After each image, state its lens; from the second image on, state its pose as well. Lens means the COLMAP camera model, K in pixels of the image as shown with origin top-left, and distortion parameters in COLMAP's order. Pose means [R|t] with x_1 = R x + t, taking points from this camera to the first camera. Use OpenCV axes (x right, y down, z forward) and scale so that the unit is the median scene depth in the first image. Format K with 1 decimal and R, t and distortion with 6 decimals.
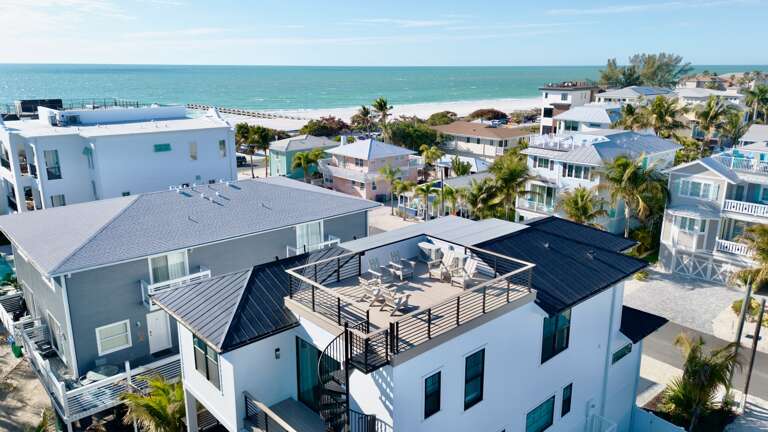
lens RADIAL K [[554.0, 0, 384.0], [0, 554.0, 216.0], [0, 0, 1]] dist [0.076516, -0.071449]
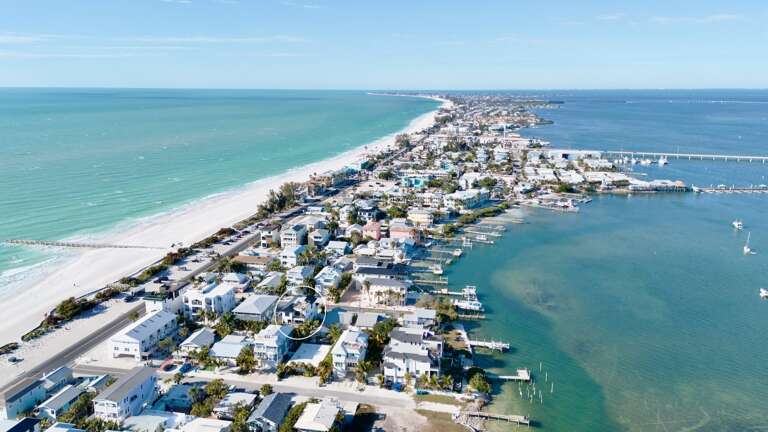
lens RADIAL K [[554.0, 0, 384.0], [0, 554.0, 216.0], [0, 0, 1]] dist [0.076516, -0.071449]
pose [[0.799699, -0.128574, 0.586473, -2.281699], [0.151001, 0.988475, 0.010805, -0.700365], [-0.581103, 0.079917, 0.809897, -4.258516]]
